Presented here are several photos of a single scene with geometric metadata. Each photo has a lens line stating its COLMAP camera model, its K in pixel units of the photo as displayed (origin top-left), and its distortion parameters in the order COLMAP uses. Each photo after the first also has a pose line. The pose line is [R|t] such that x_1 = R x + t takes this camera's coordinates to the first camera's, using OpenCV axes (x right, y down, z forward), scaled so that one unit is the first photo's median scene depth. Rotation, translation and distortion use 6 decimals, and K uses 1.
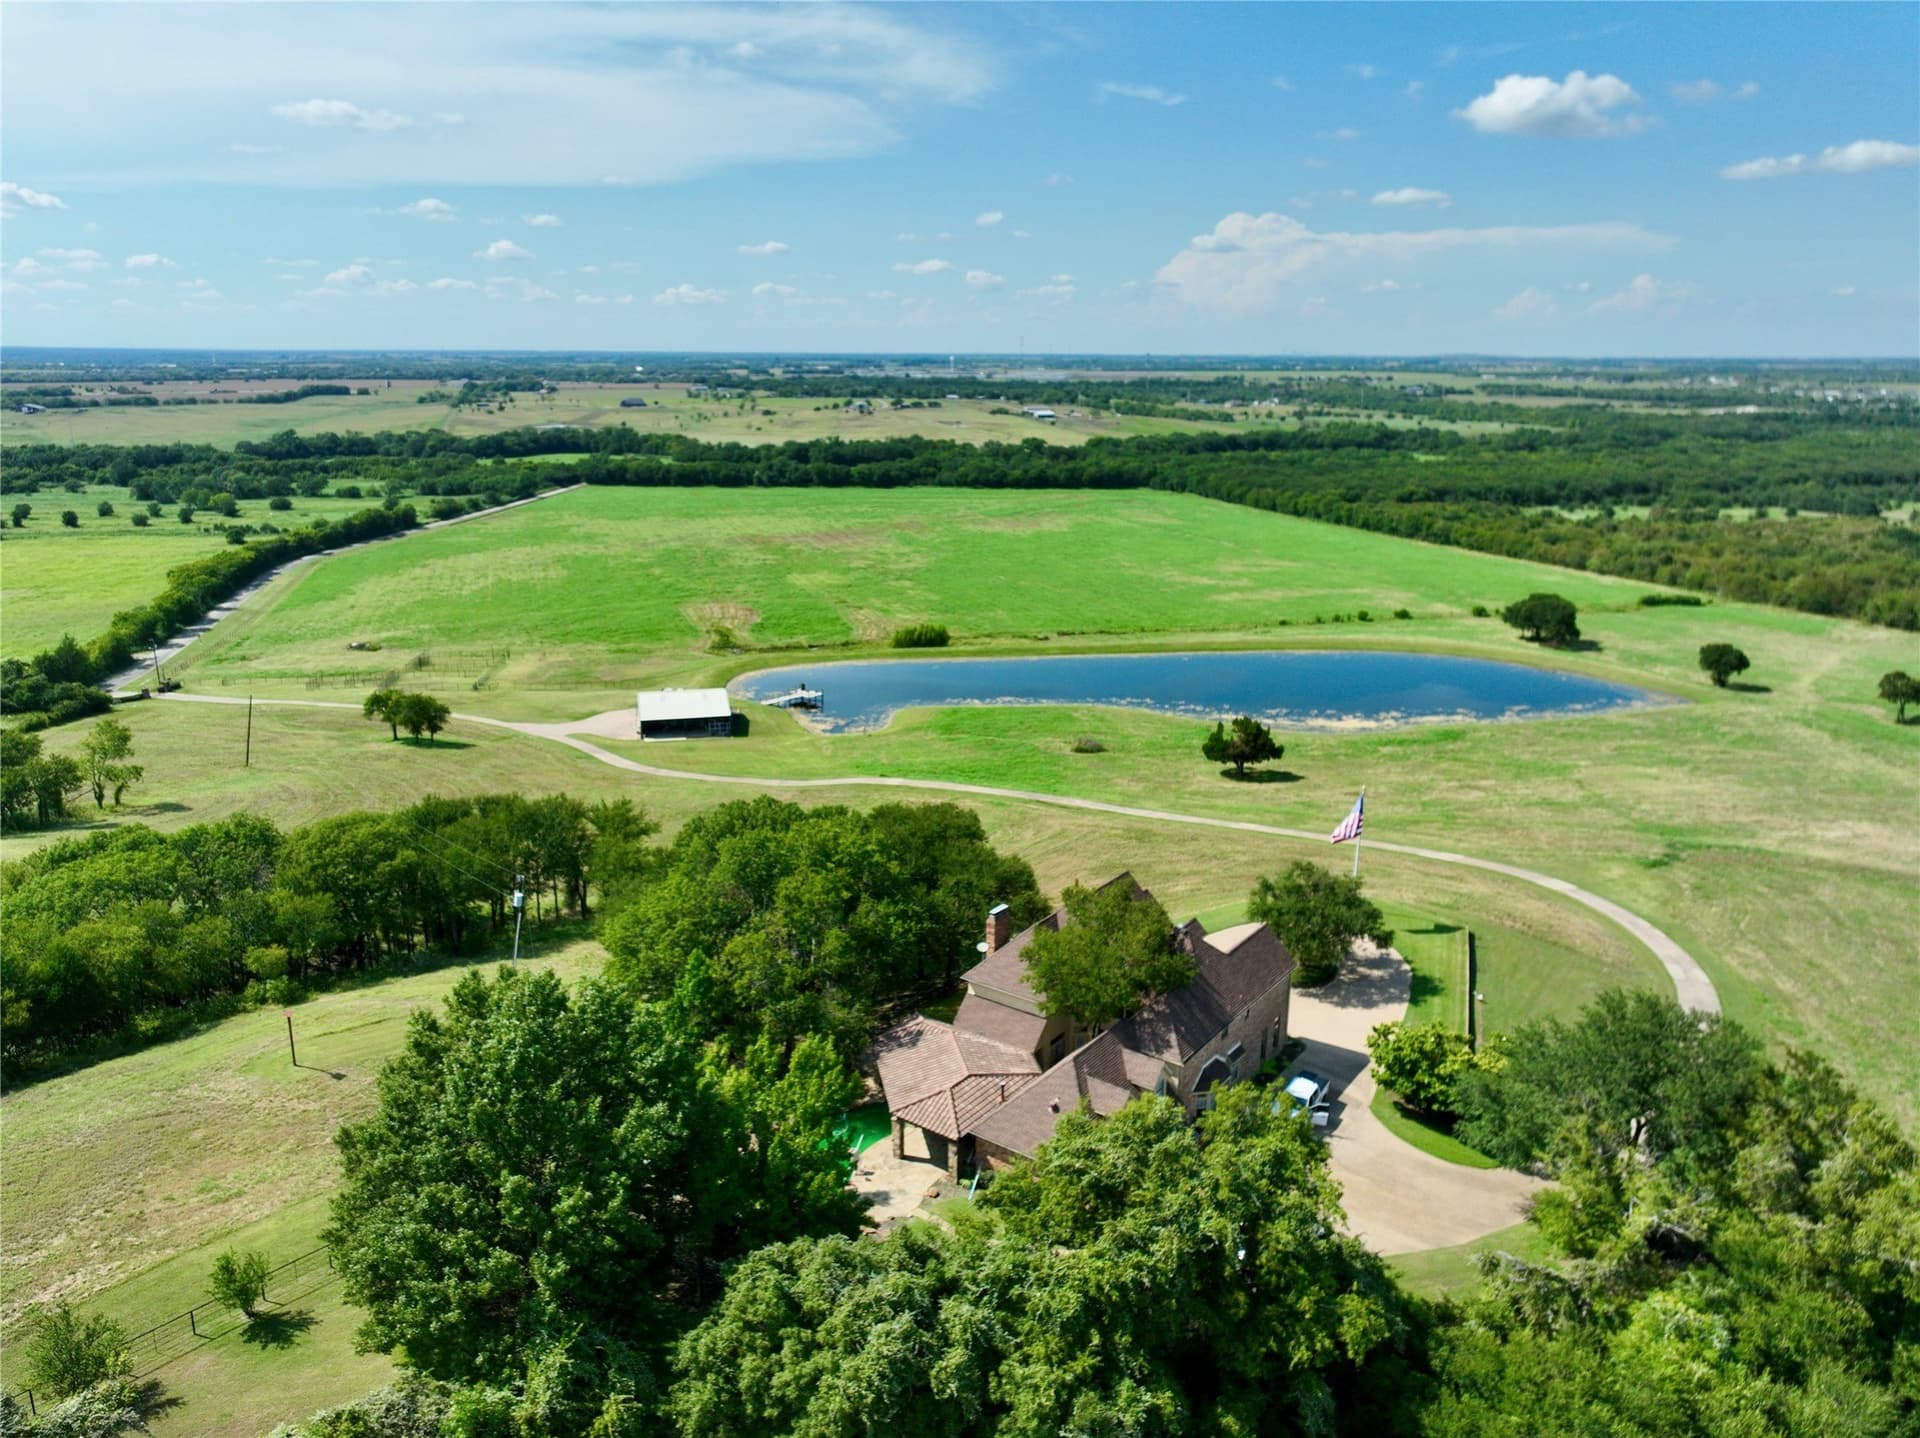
lens RADIAL K [[1361.8, 0, 960.0], [0, 1361.8, 719.0], [0, 0, 1]] dist [-0.002129, 0.019769]
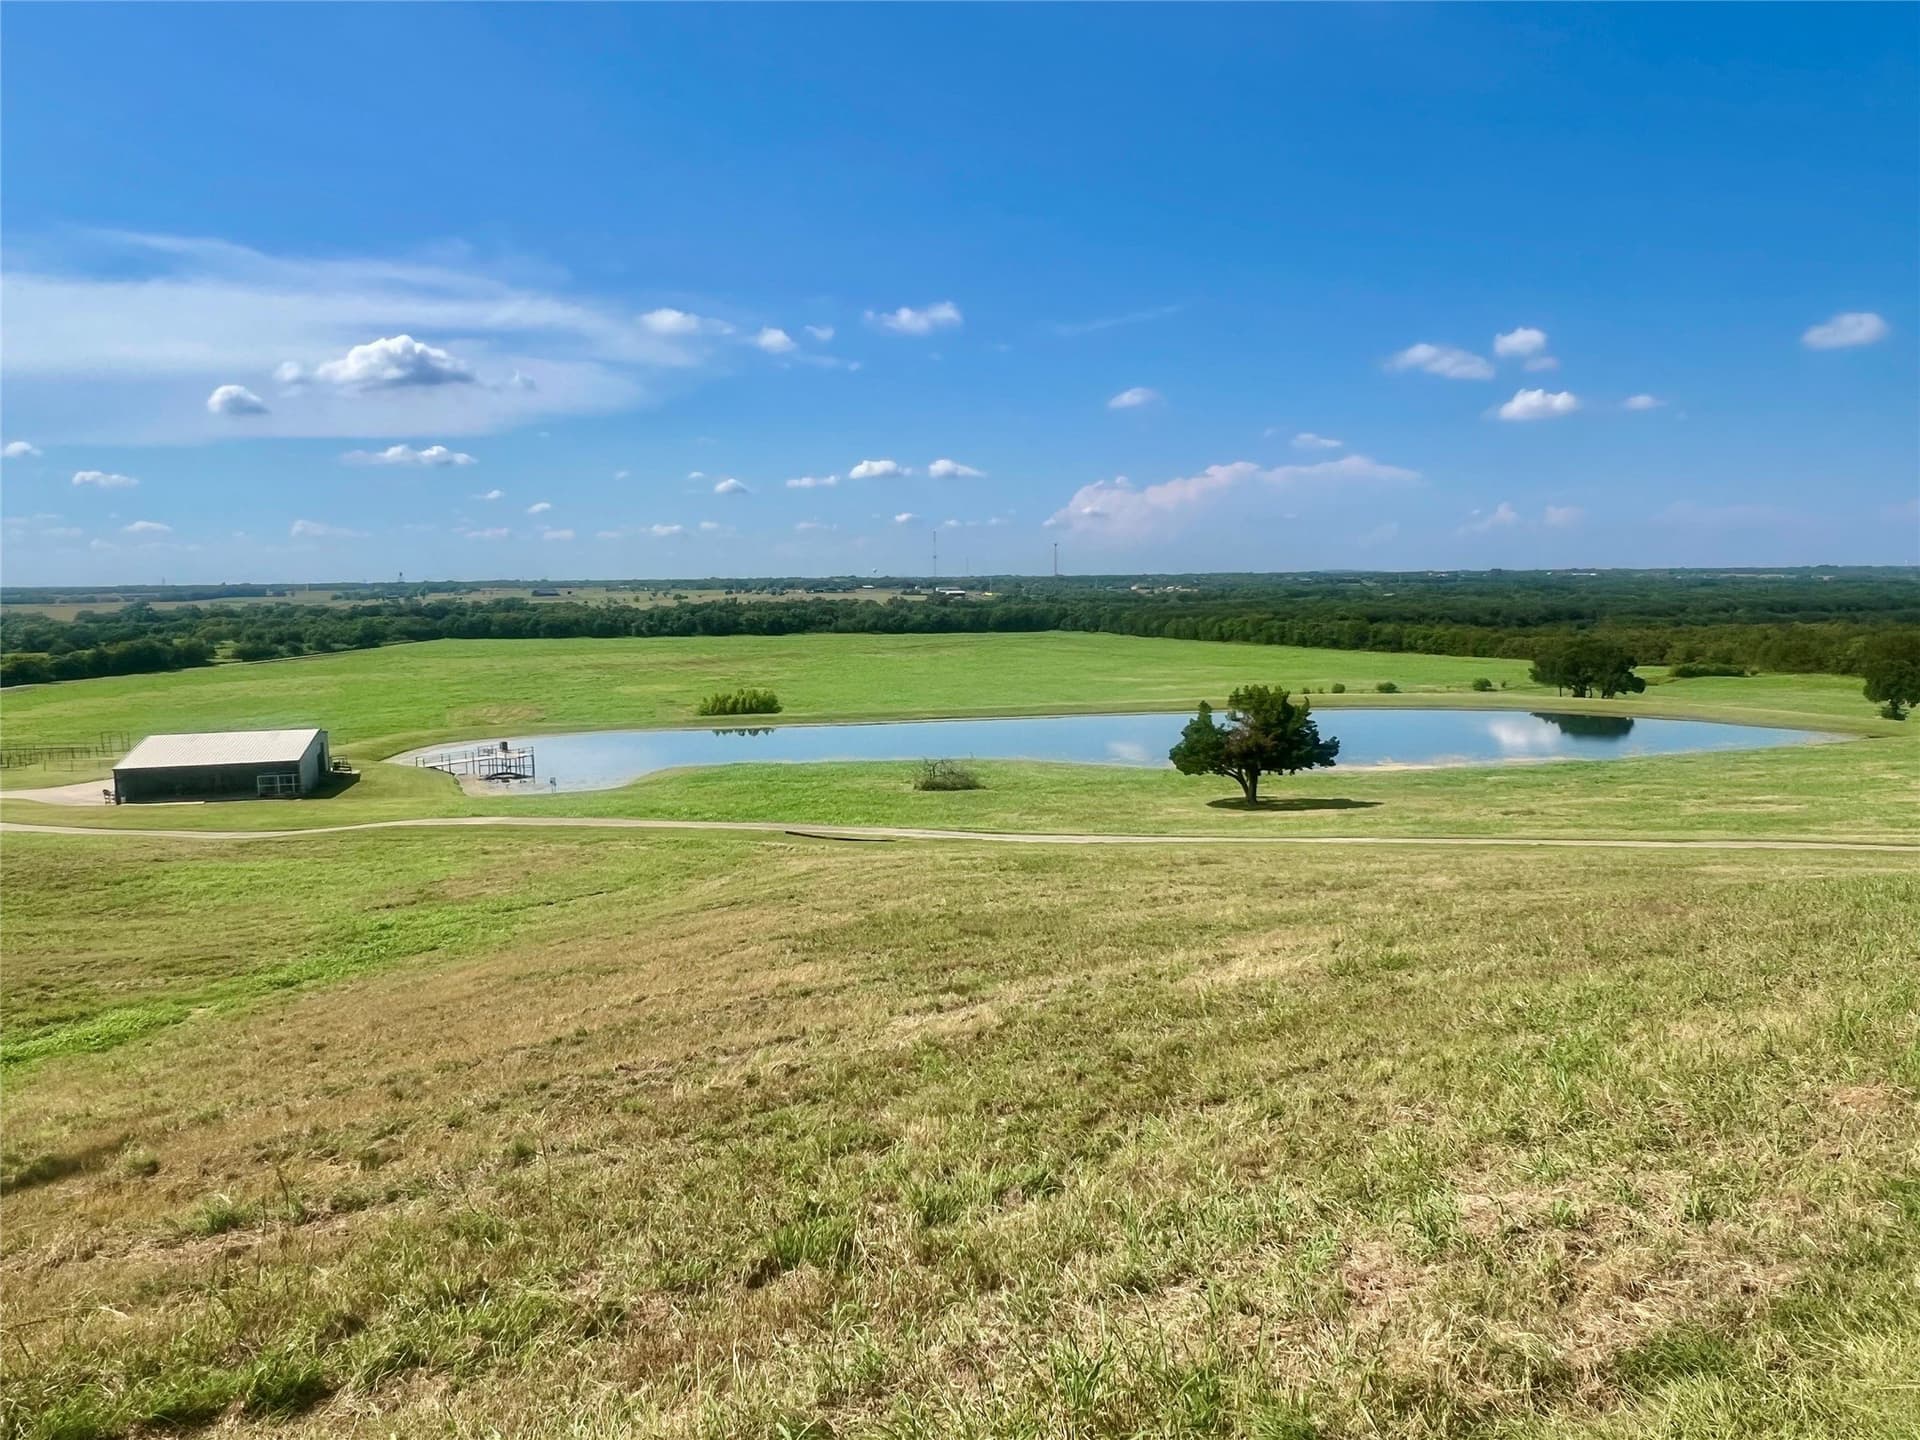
lens RADIAL K [[1271.1, 0, 960.0], [0, 1271.1, 720.0], [0, 0, 1]] dist [-0.003006, 0.000071]
pose [[0.998245, -0.024169, 0.054071, 0.024873], [0.032103, 0.988004, -0.151053, 0.024106], [-0.049772, 0.152524, 0.987046, 0.175117]]
